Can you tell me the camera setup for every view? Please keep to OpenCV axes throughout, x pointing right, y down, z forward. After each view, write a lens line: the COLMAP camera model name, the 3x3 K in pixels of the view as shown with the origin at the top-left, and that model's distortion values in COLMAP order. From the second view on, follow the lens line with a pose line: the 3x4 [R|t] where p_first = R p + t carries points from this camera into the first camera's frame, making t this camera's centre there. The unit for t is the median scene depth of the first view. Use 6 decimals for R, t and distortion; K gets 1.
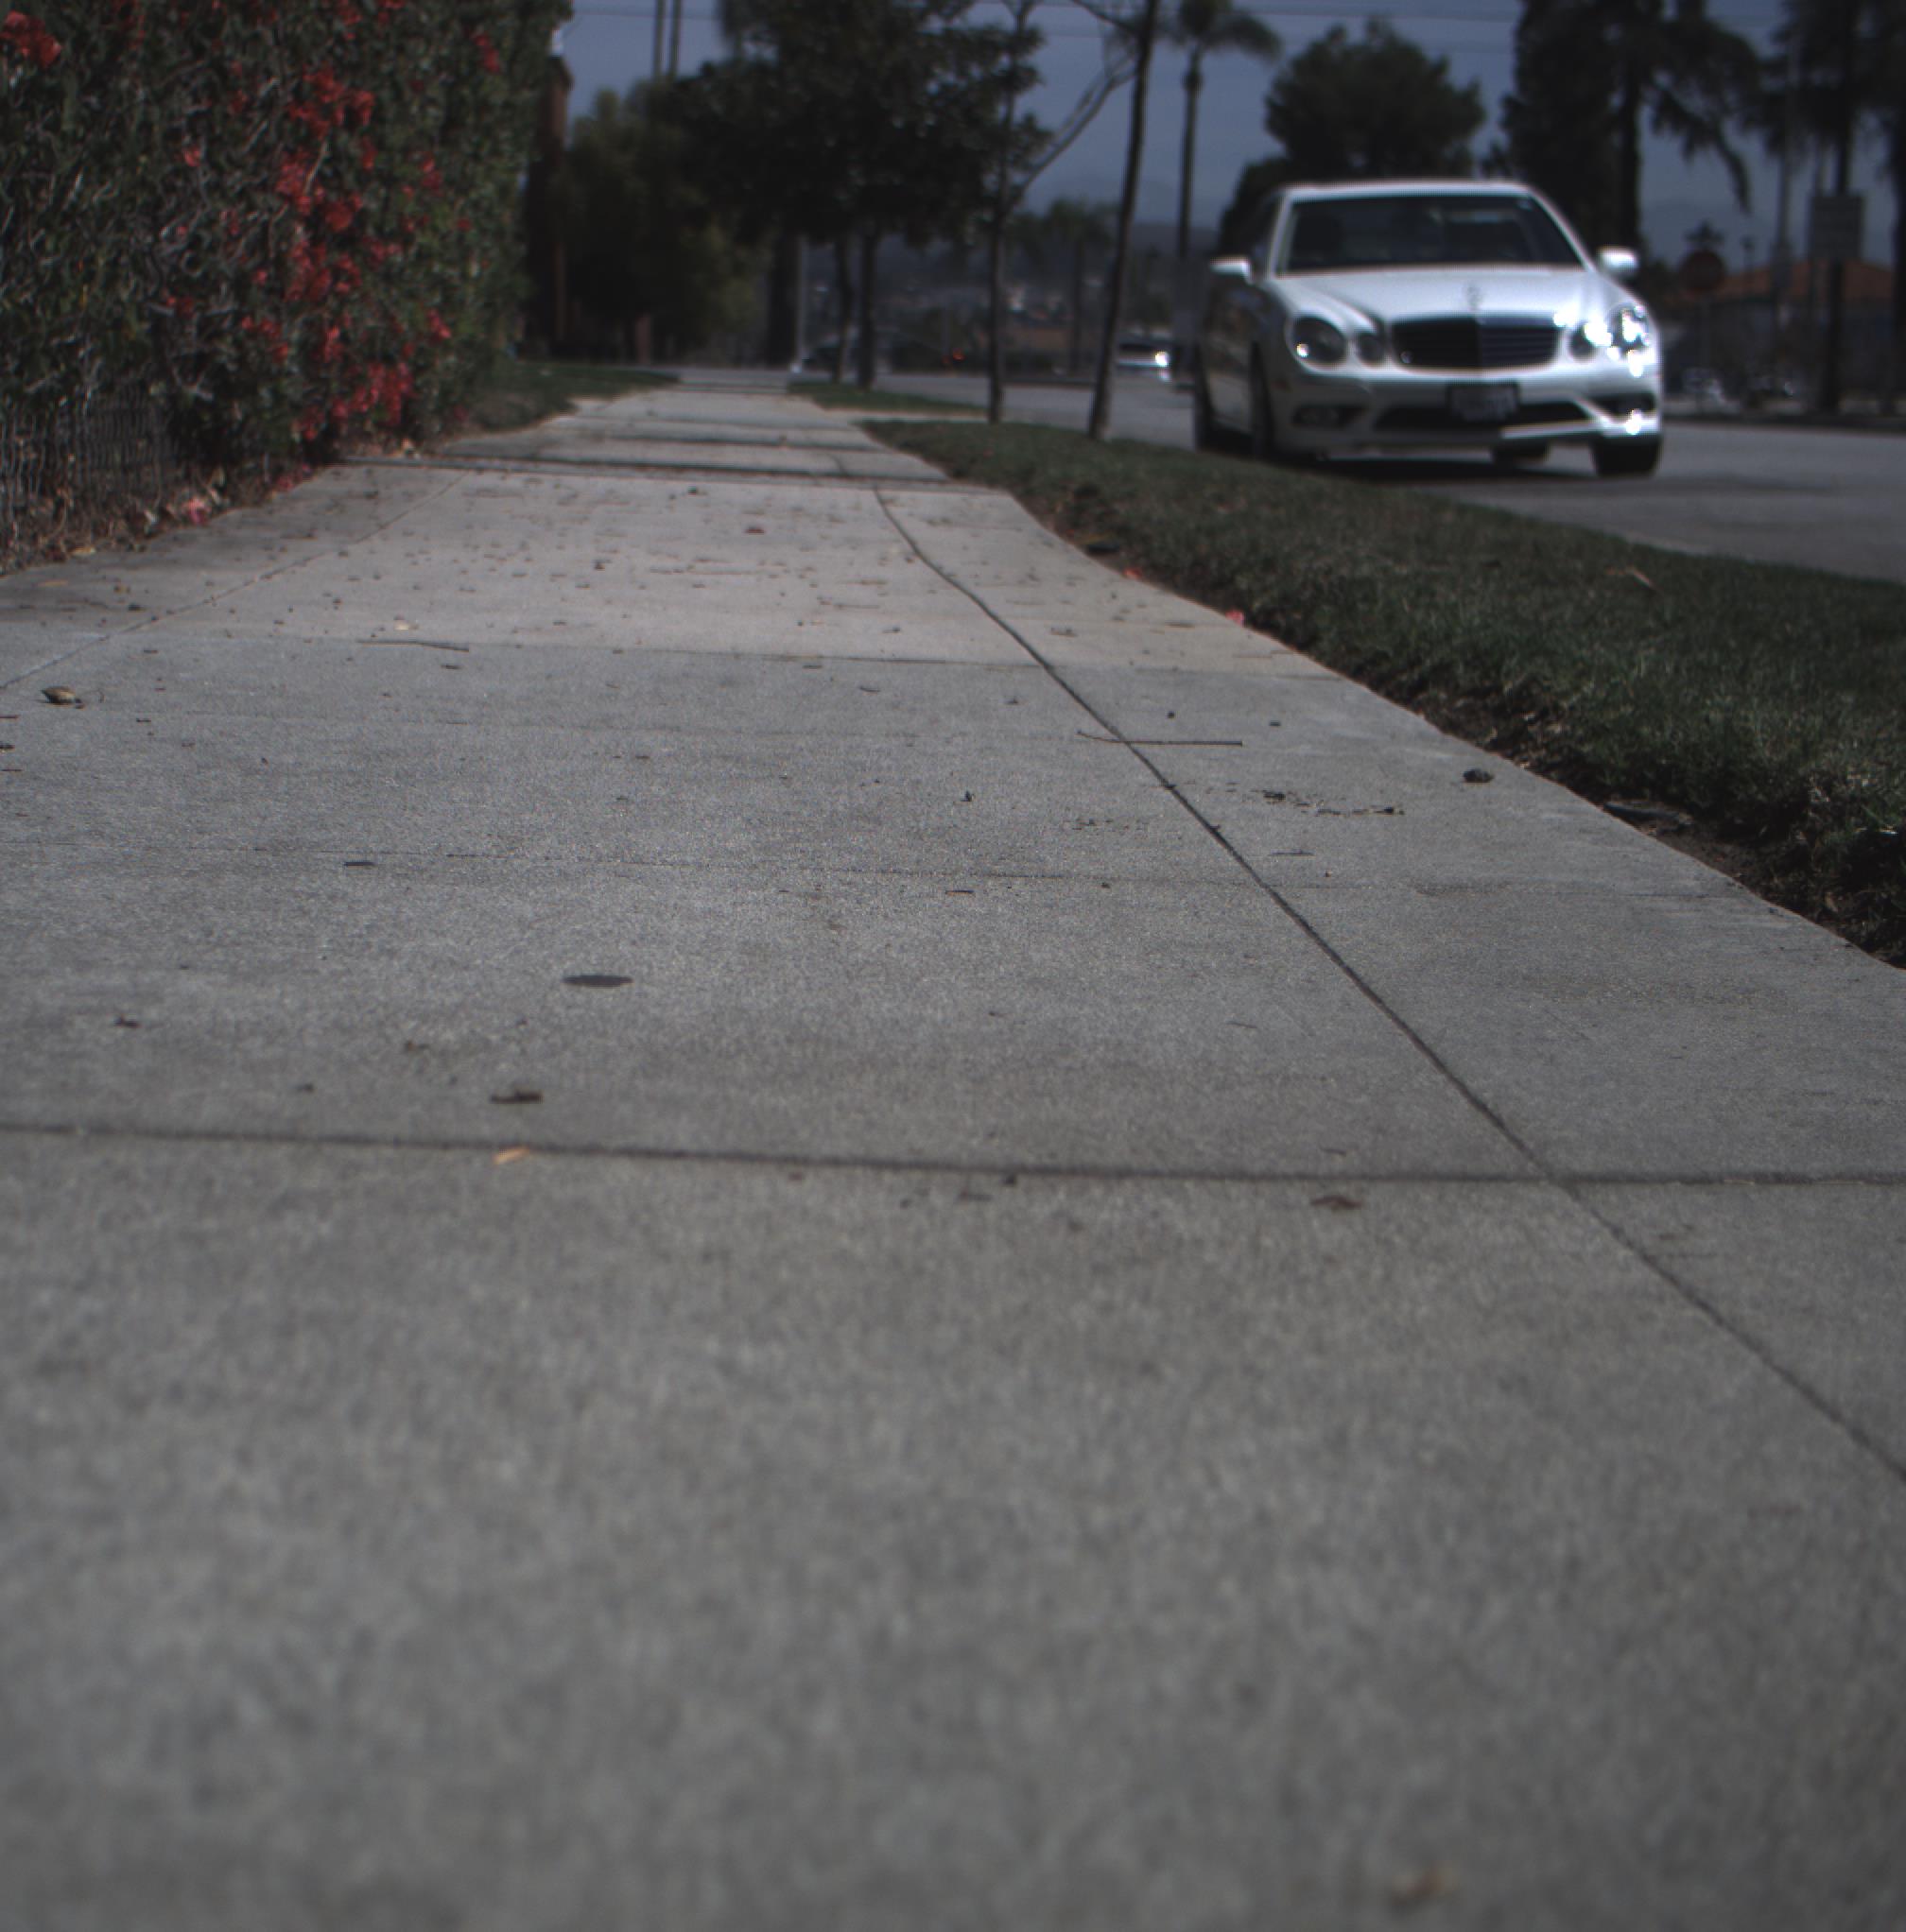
lens RADIAL K [[4167.4, 0, 692.1], [0, 4167.4, 965.4], [0, 0, 1]] dist [-0.189993, 0.687357]
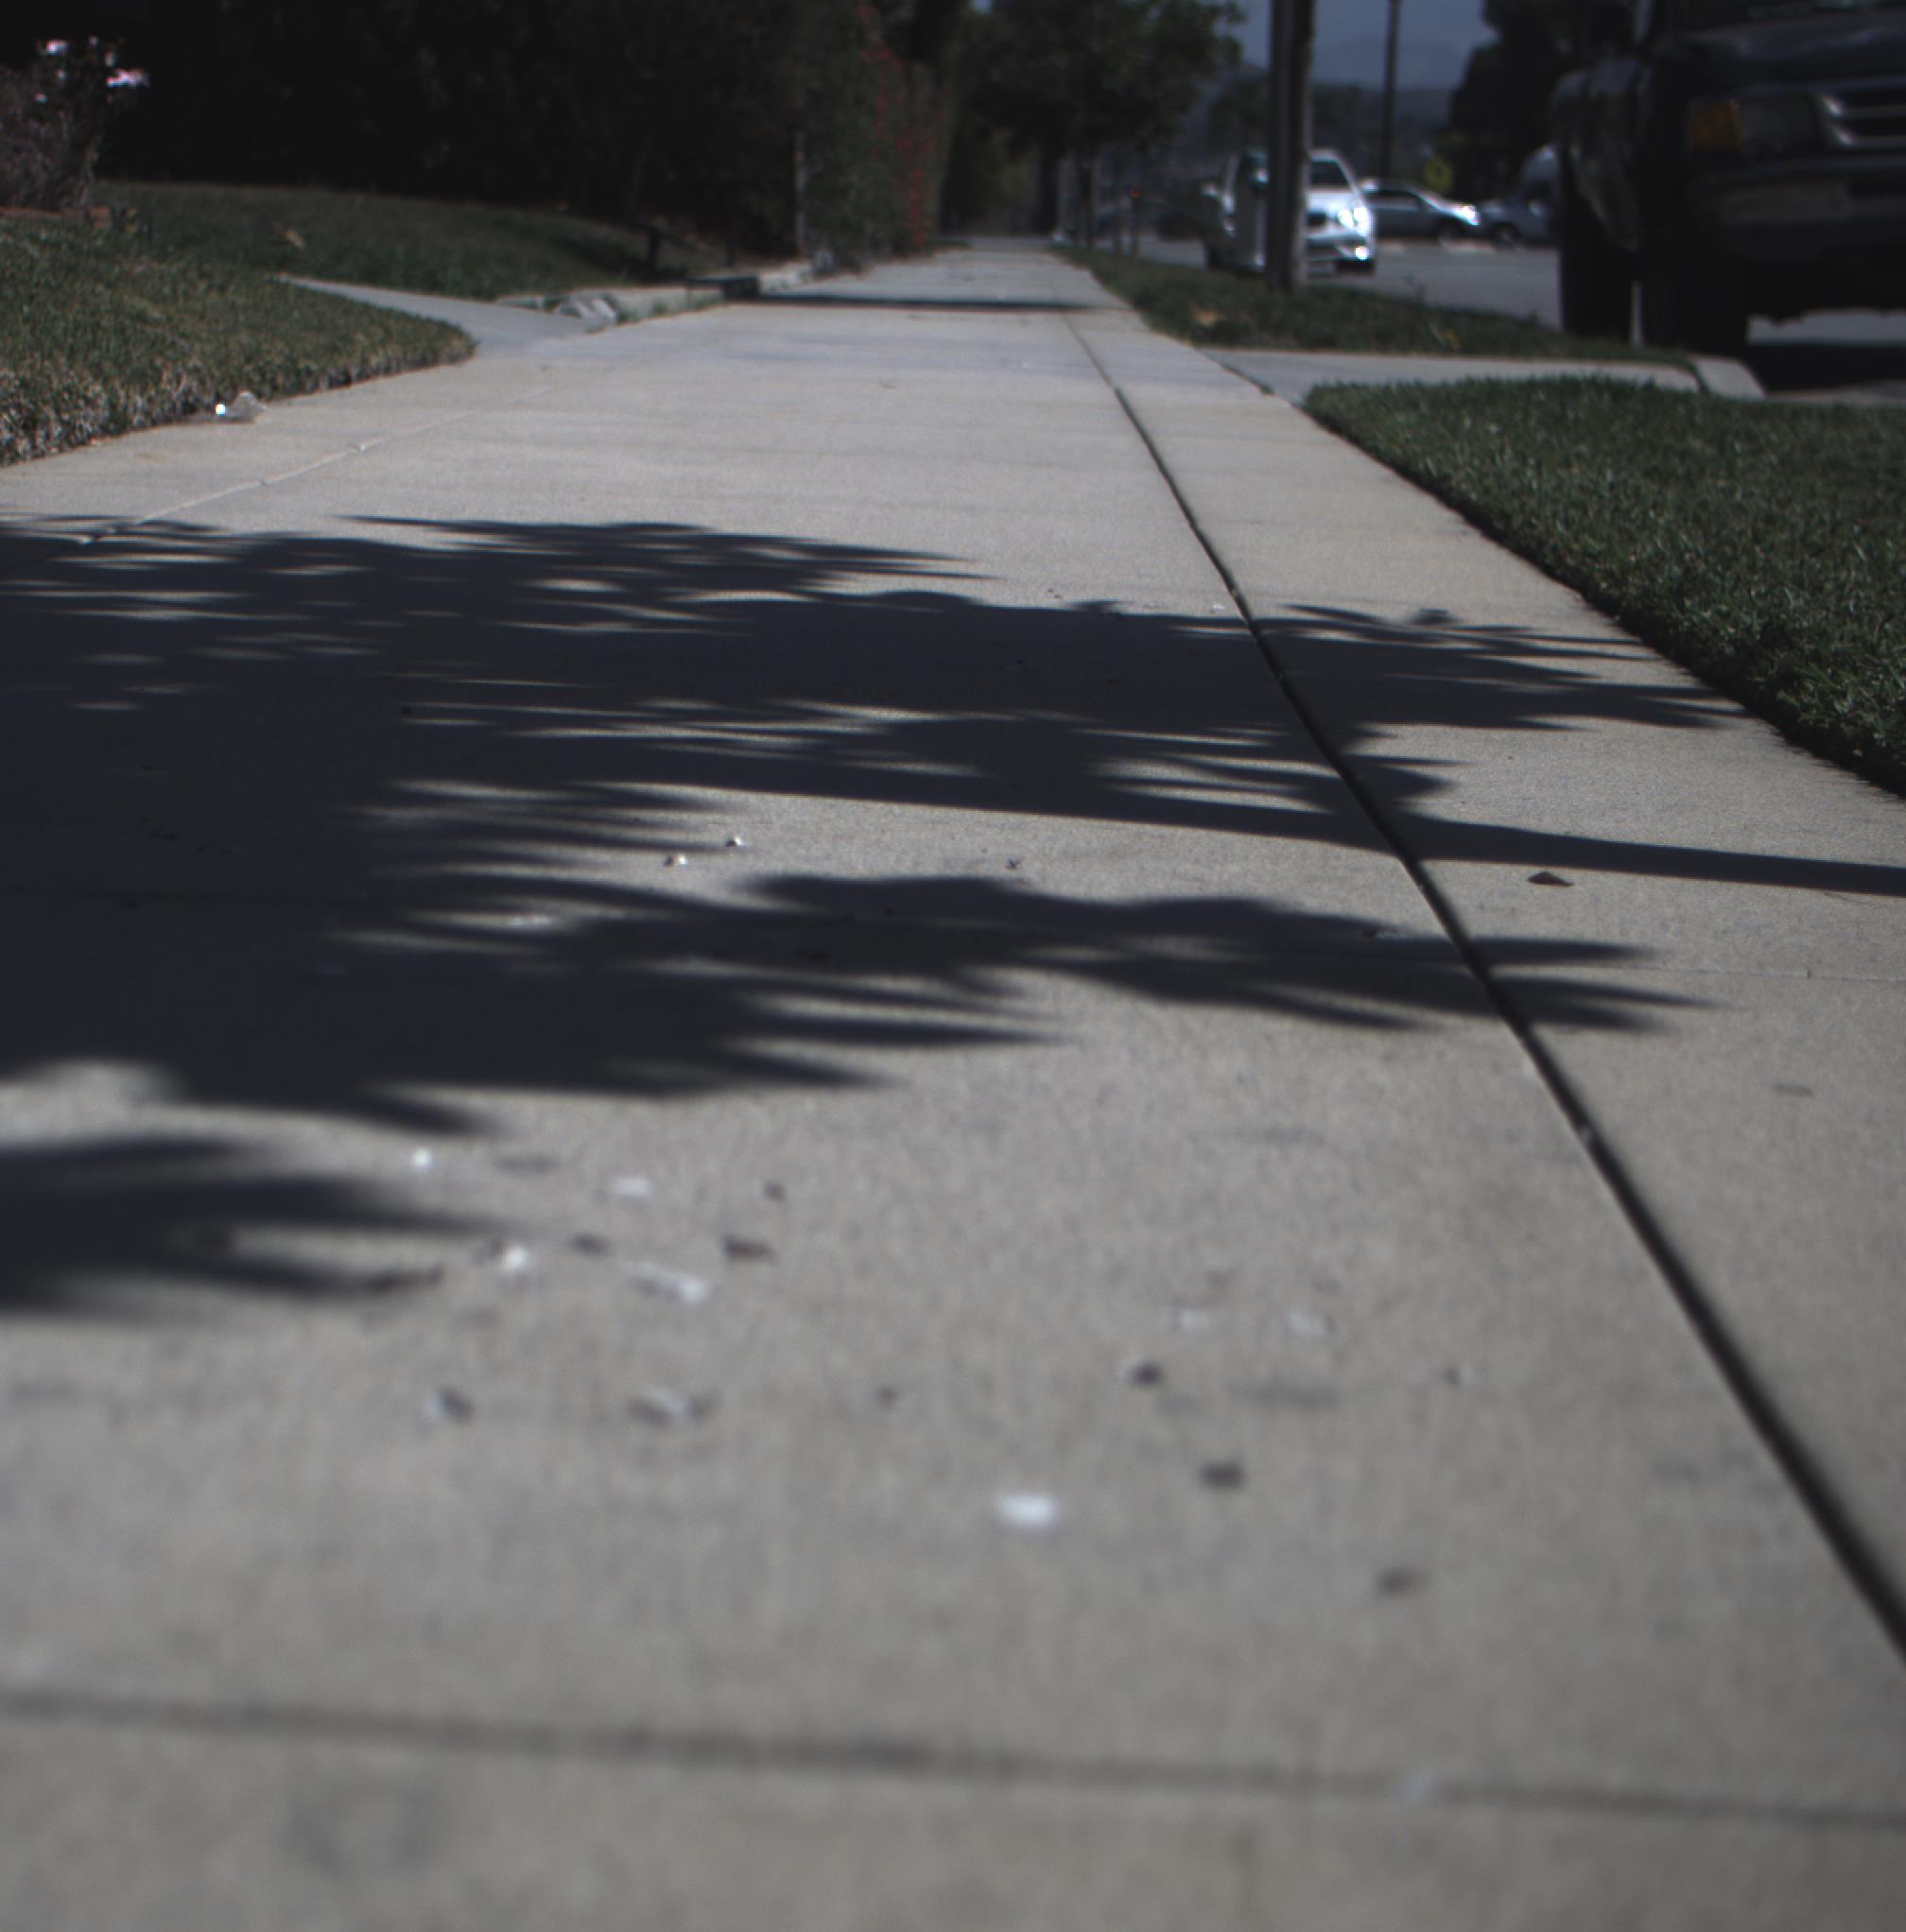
lens RADIAL K [[4167.4, 0, 692.1], [0, 4167.4, 965.4], [0, 0, 1]] dist [-0.189993, 0.687357]
pose [[0.997764, -0.001097, -0.066820, -0.012881], [0.003127, 0.999536, 0.030283, 0.230654], [0.066756, -0.030424, 0.997305, -1.588319]]
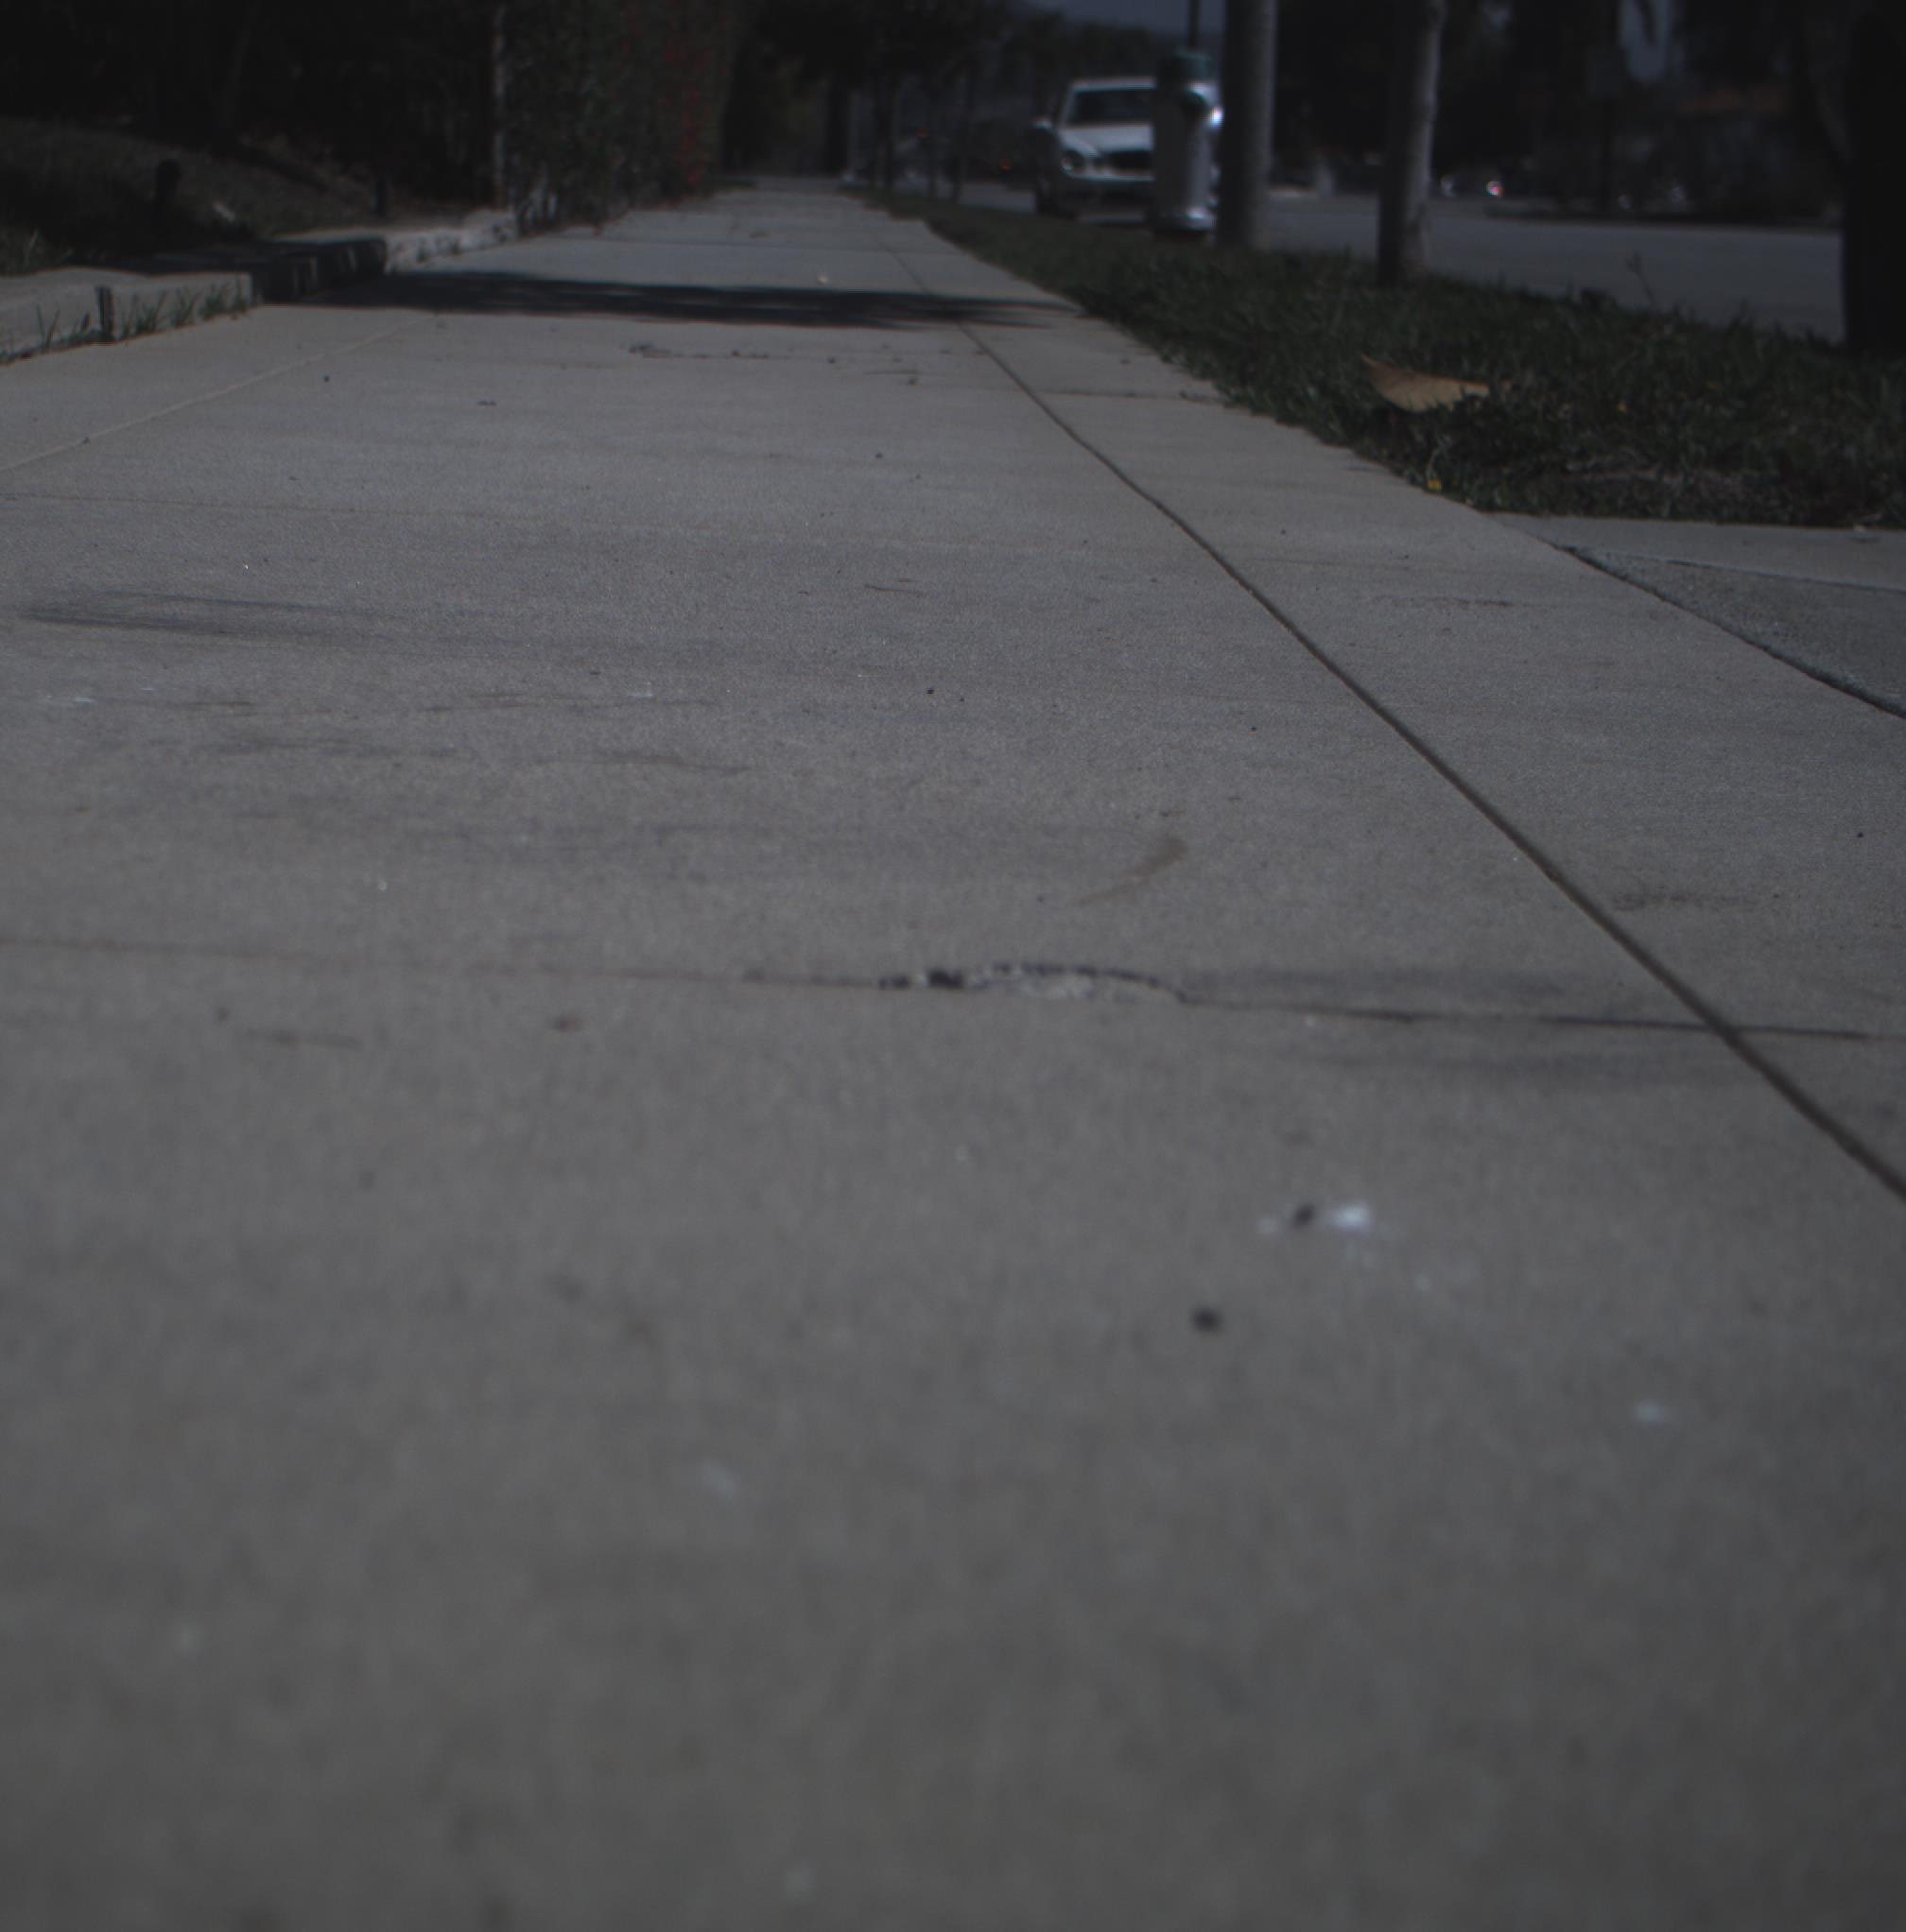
lens RADIAL K [[4167.4, 0, 692.1], [0, 4167.4, 965.4], [0, 0, 1]] dist [-0.189993, 0.687357]
pose [[0.999898, 0.002966, -0.013956, -0.014616], [-0.002336, 0.998986, 0.044972, 0.168989], [0.014075, -0.044934, 0.998891, -1.155832]]
